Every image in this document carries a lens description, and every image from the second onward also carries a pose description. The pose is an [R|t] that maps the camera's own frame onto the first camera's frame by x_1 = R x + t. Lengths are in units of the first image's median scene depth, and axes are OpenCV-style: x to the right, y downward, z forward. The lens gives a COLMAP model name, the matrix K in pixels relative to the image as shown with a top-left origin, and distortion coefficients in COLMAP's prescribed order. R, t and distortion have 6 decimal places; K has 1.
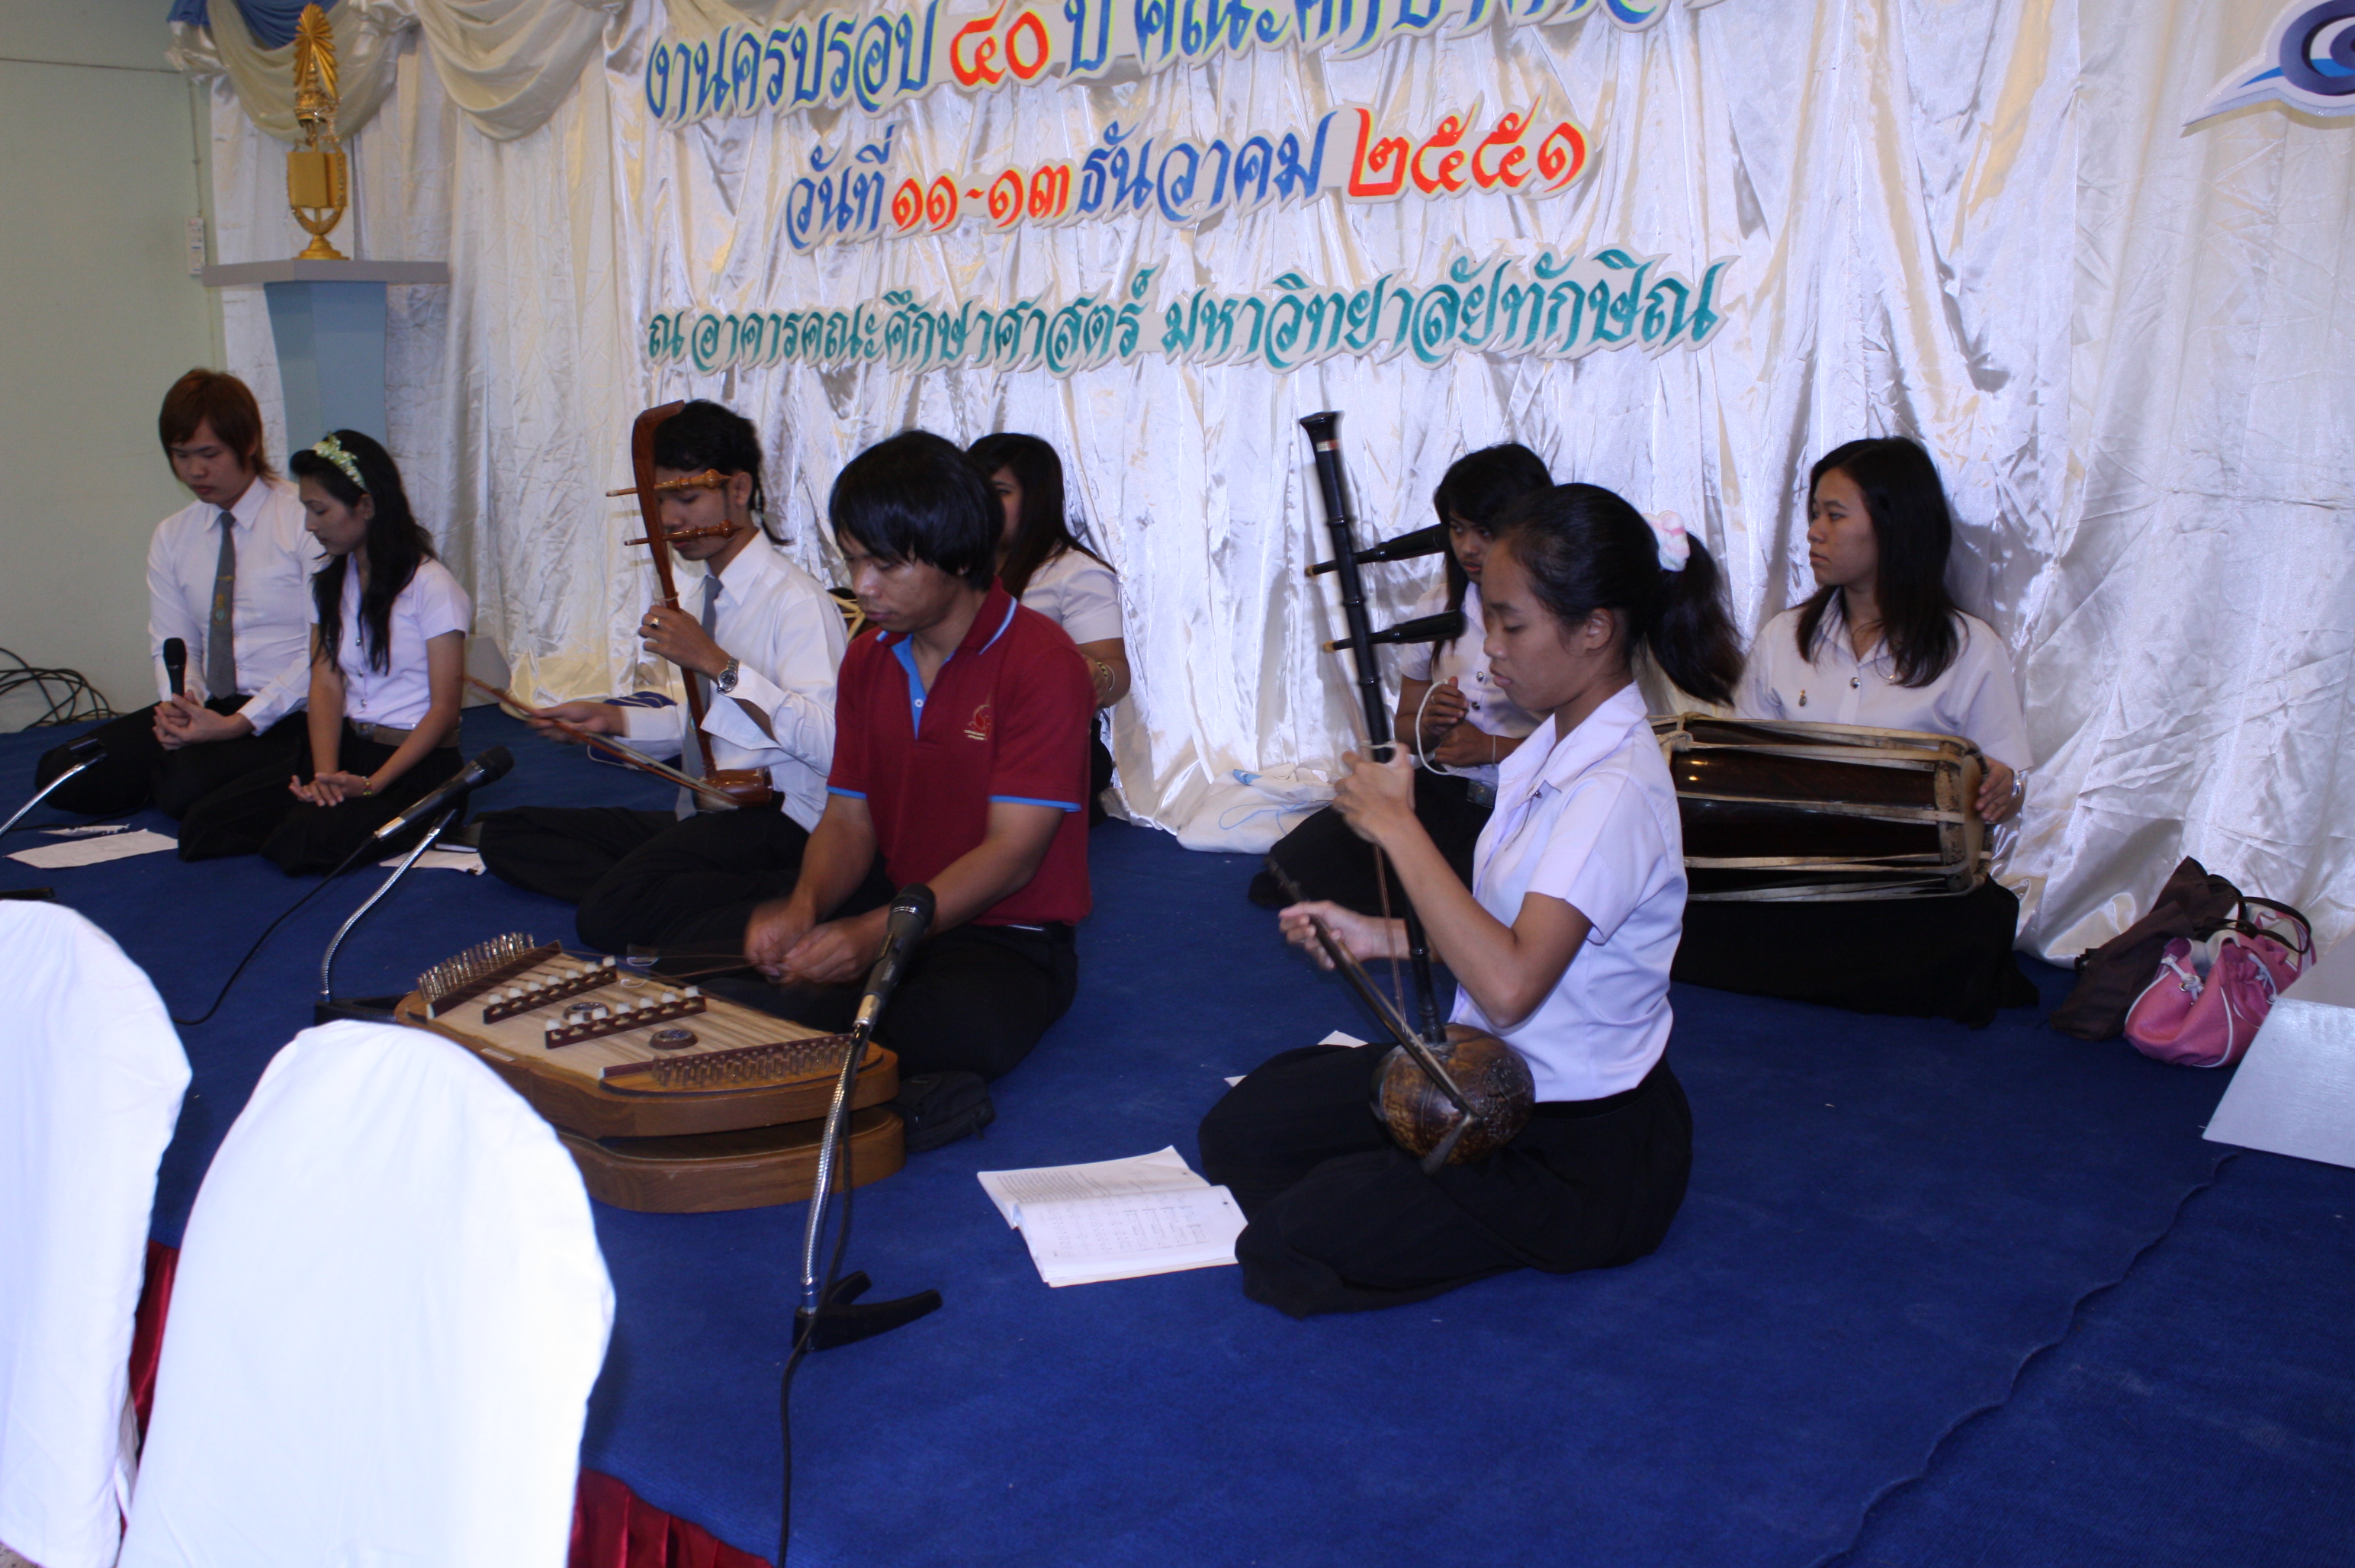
lens RADIAL K [[2231.7, 0, 1177.5], [0, 2231.7, 784.0], [0, 0, 1]] dist [-0.155148, 0.173473]
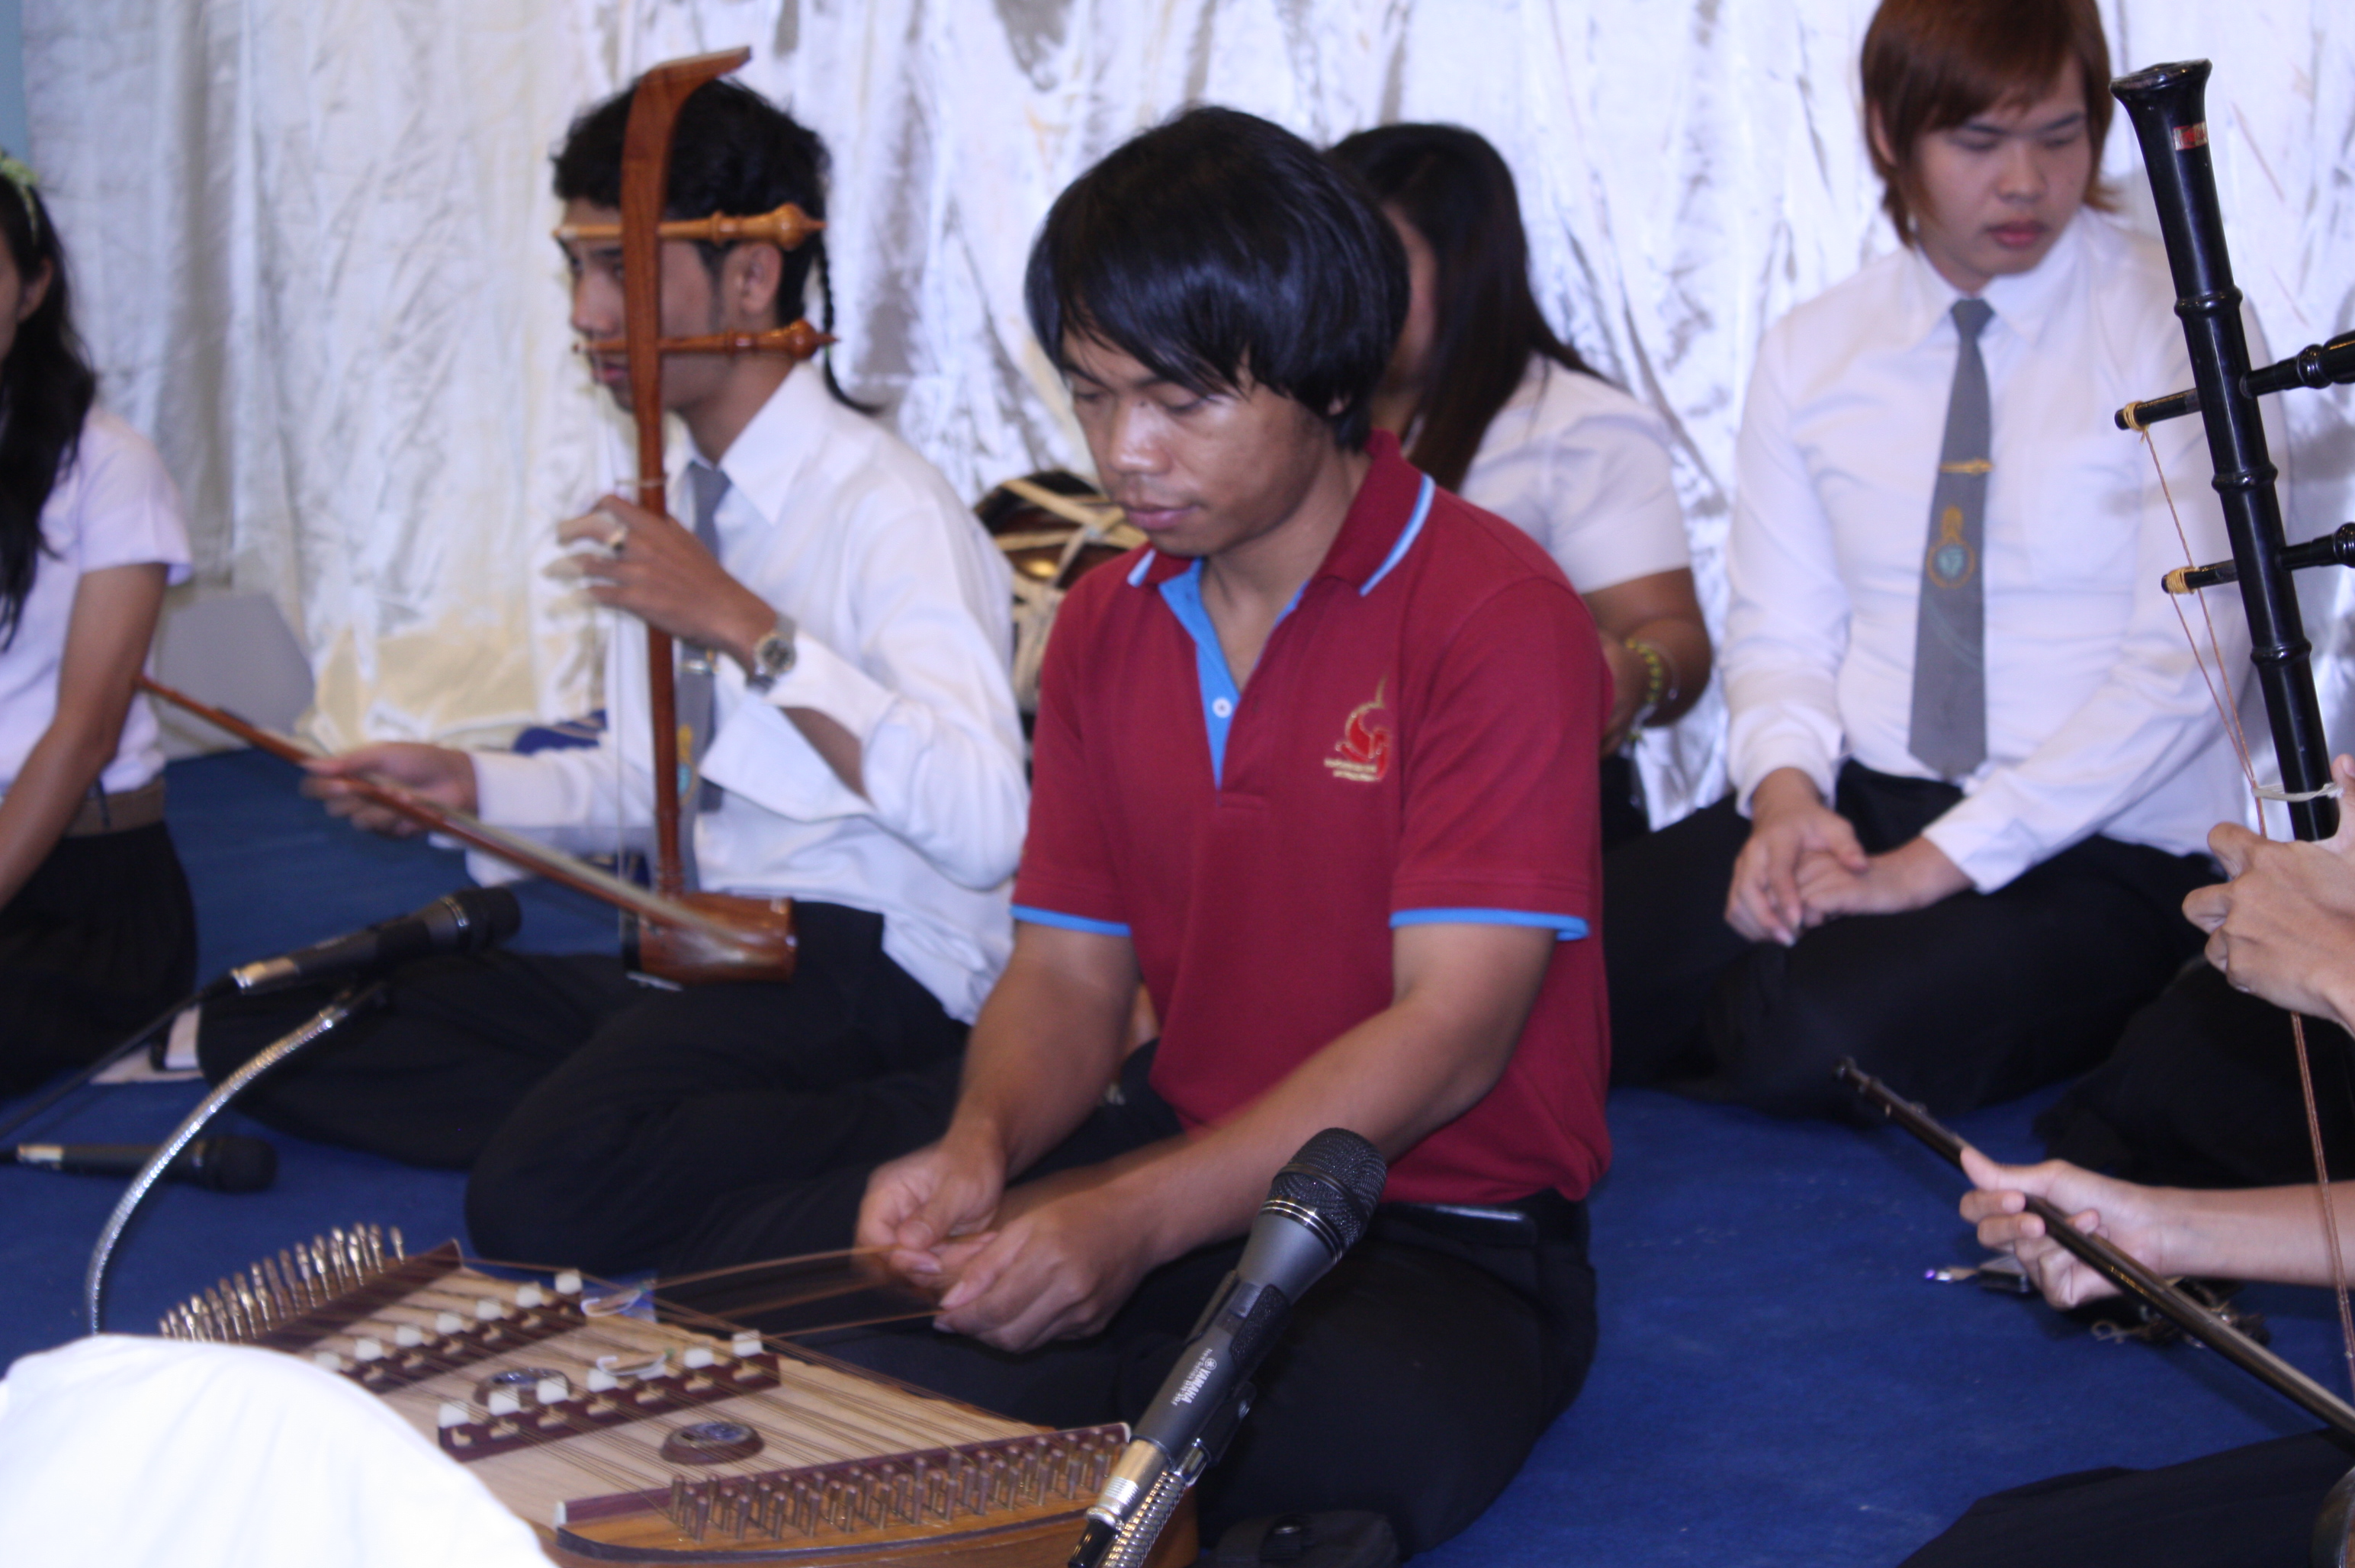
lens RADIAL K [[5226.5, 0, 1166.7], [0, 5226.5, 839.7], [0, 0, 1]] dist [0.042329, 0.462957]
pose [[0.991921, -0.013900, -0.126089, 0.004700], [0.011869, 0.999788, -0.016841, 0.005078], [0.126297, 0.015208, 0.991876, -0.051051]]
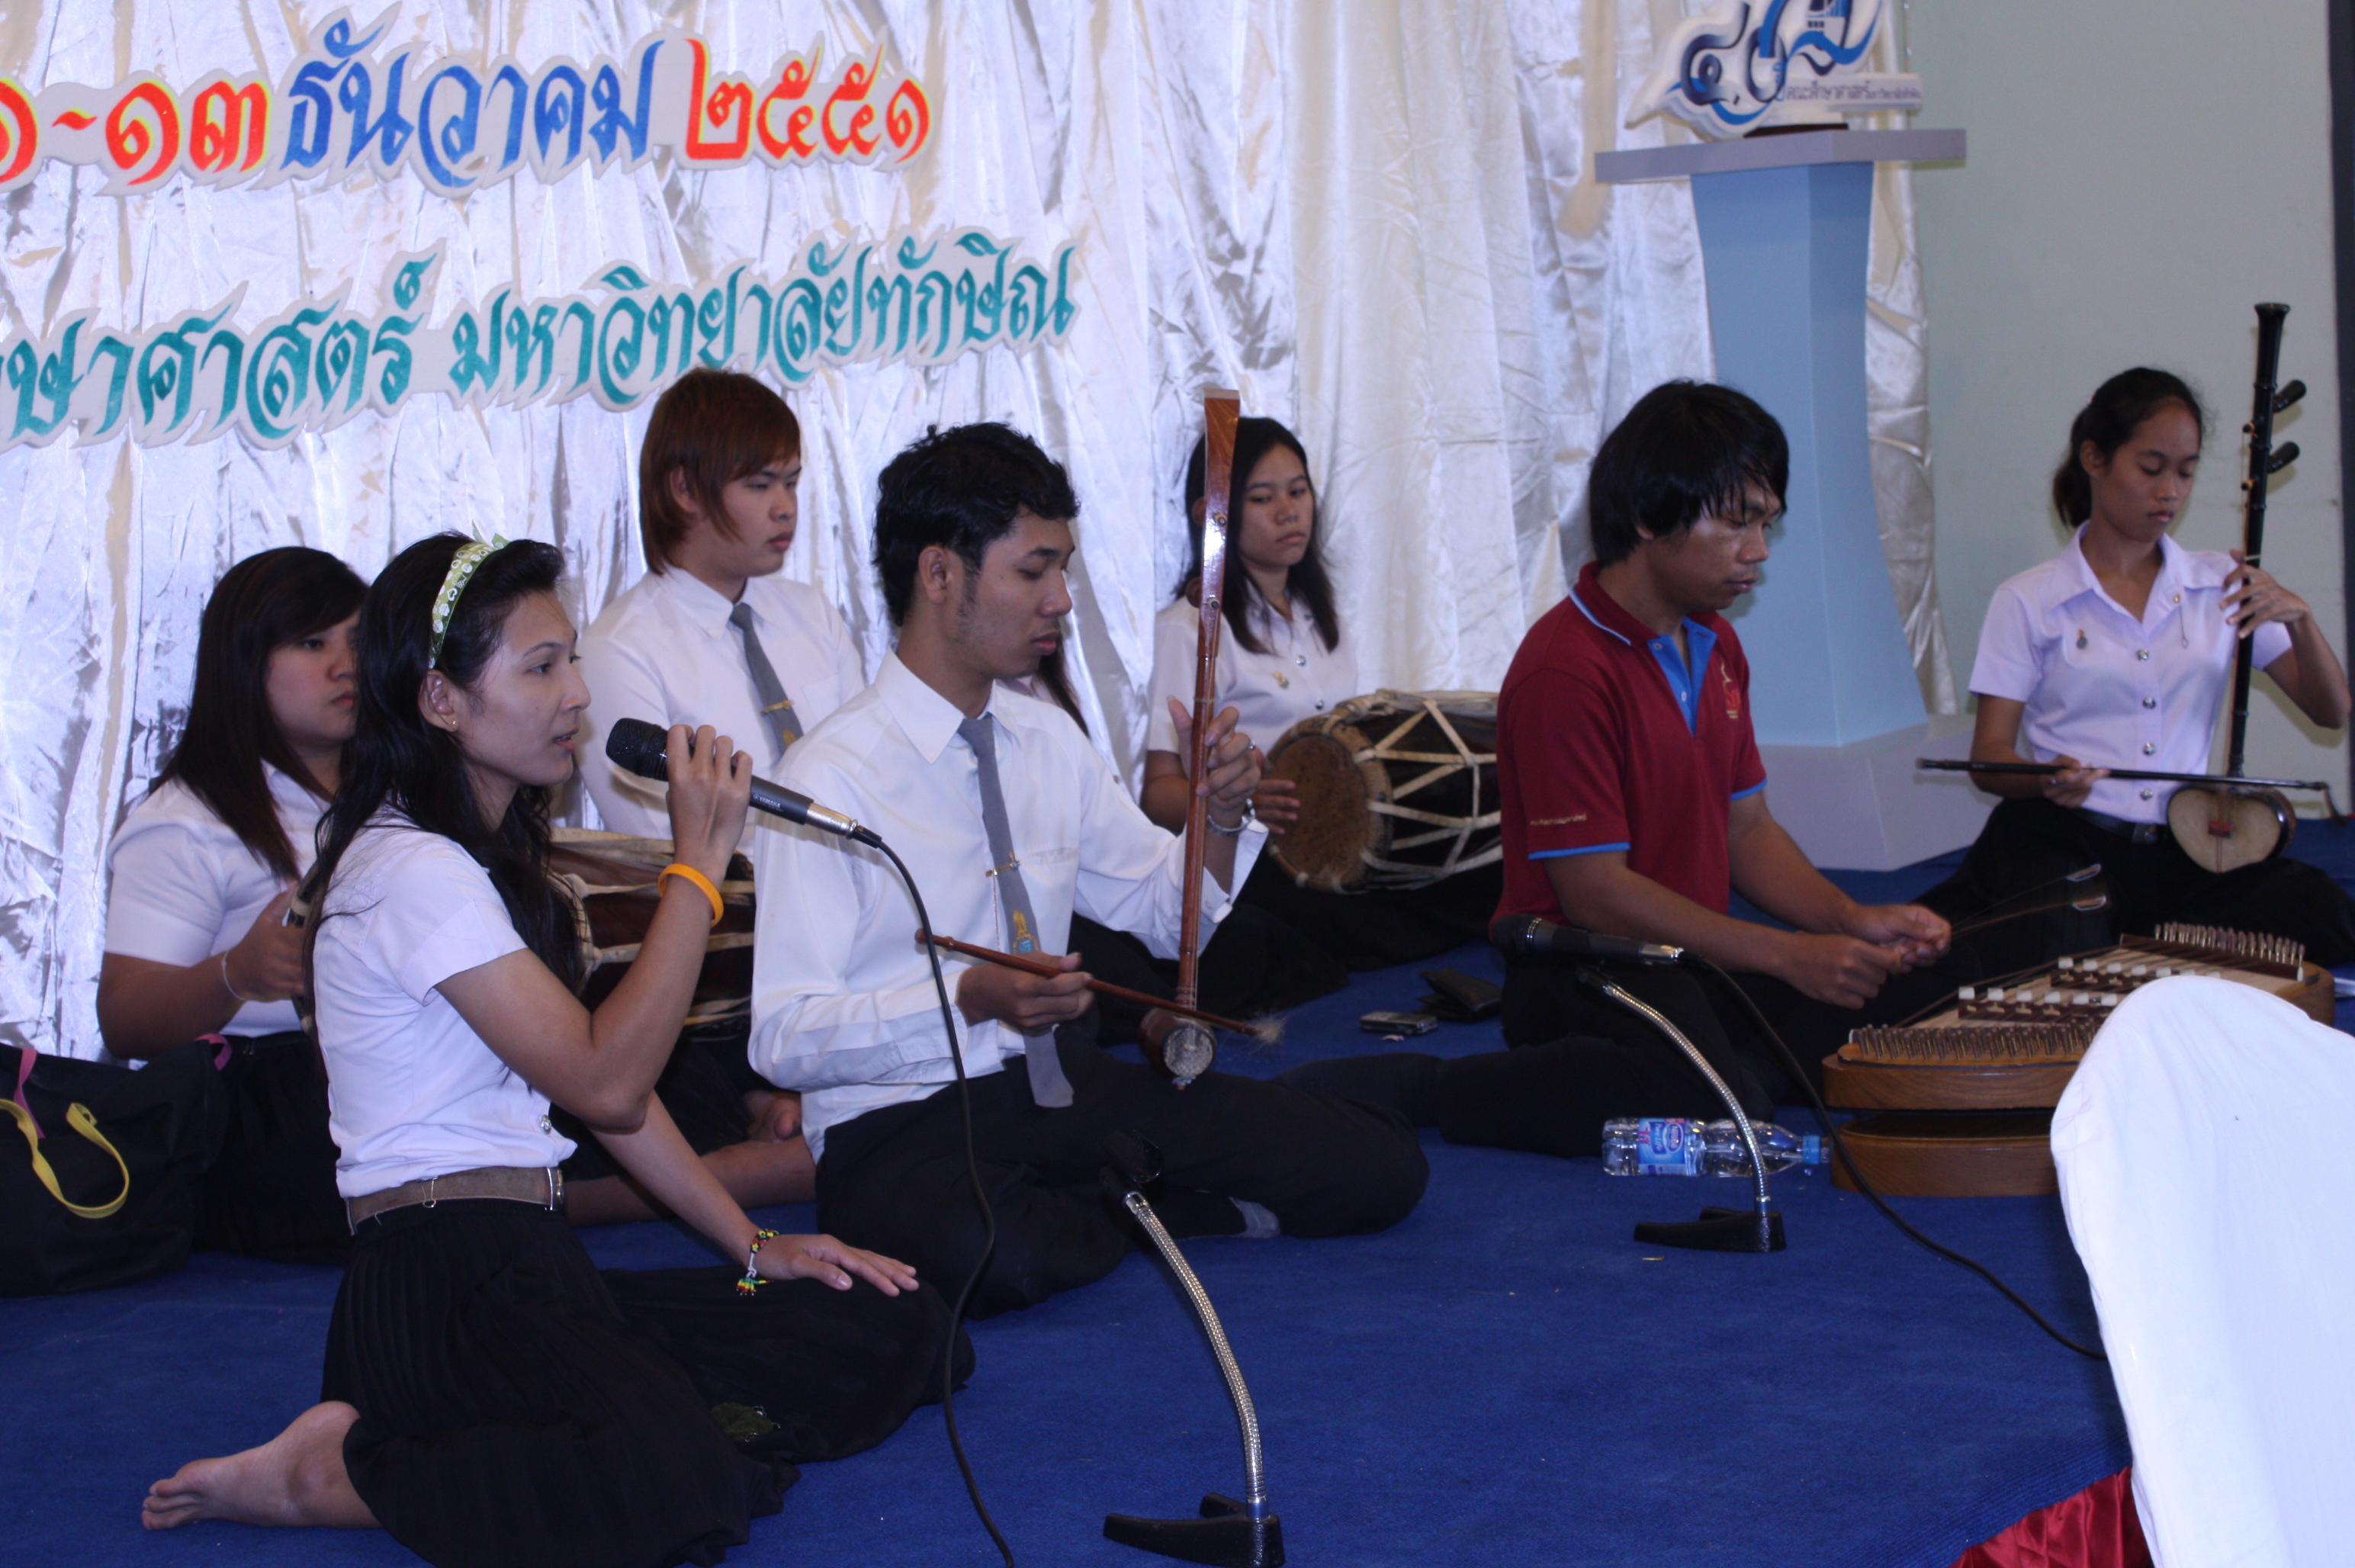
lens RADIAL K [[4100.9, 0, 1177.5], [0, 4100.9, 784.0], [0, 0, 1]] dist [0.002470, 0.216033]
pose [[-0.031389, -0.103813, 0.994101, -1.238134], [0.257564, 0.960161, 0.108402, -0.168236], [-0.965751, 0.259447, -0.003400, 0.872150]]
